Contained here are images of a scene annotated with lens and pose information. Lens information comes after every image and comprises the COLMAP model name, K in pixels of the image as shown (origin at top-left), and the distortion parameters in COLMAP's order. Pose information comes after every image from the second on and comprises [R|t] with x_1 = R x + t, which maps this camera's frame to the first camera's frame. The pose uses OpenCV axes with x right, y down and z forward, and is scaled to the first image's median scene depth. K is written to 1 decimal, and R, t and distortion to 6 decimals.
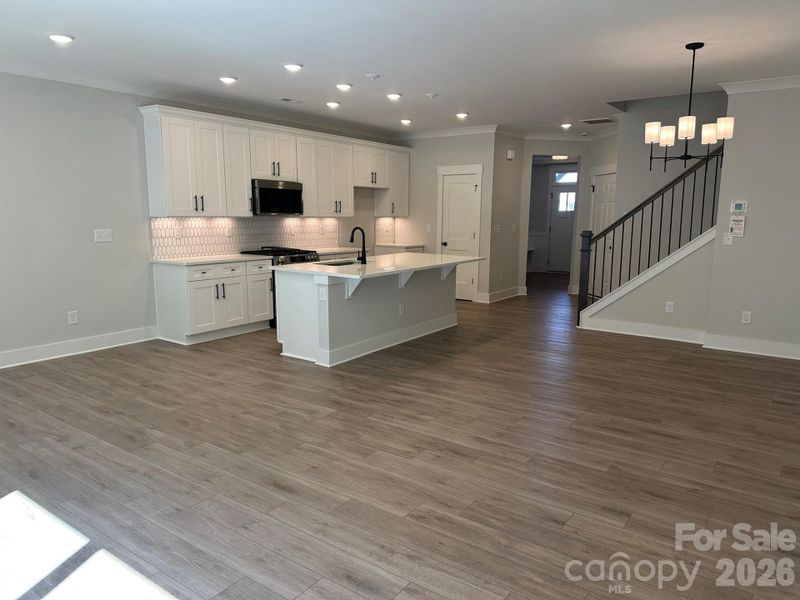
lens RADIAL K [[558.3, 0, 401.5], [0, 558.3, 307.0], [0, 0, 1]] dist [0.032058, -0.045379]
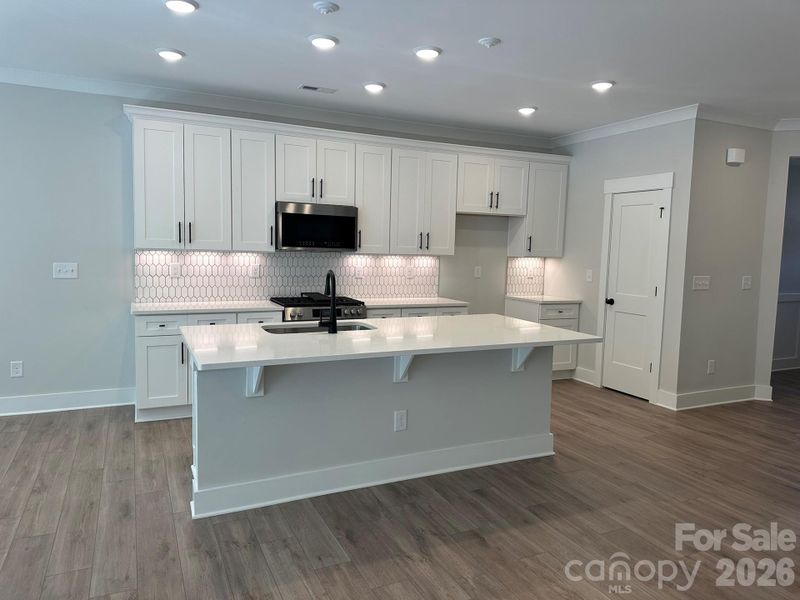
lens RADIAL K [[558.3, 0, 396.6], [0, 558.3, 291.7], [0, 0, 1]] dist [0.032058, -0.045379]
pose [[0.869676, 0.053487, -0.490717, 0.249439], [-0.100300, 0.992522, -0.069574, -0.078883], [0.483326, 0.109725, 0.868537, 0.473440]]
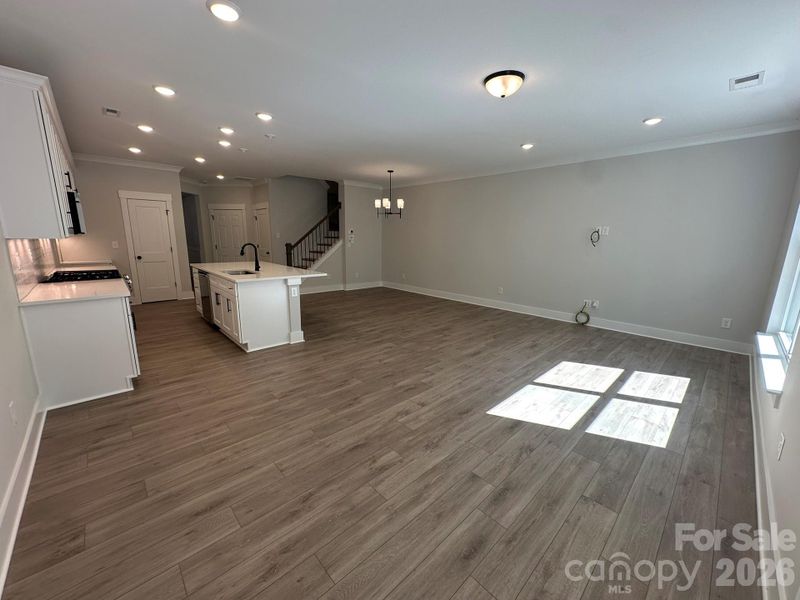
lens RADIAL K [[322.5, 0, 404.6], [0, 322.5, 298.2], [0, 0, 1]] dist [0.002408, 0.000120]
pose [[0.182941, -0.188158, 0.964950, -0.702016], [0.150695, 0.975282, 0.161603, -0.077505], [-0.971506, 0.115849, 0.206773, 0.453343]]
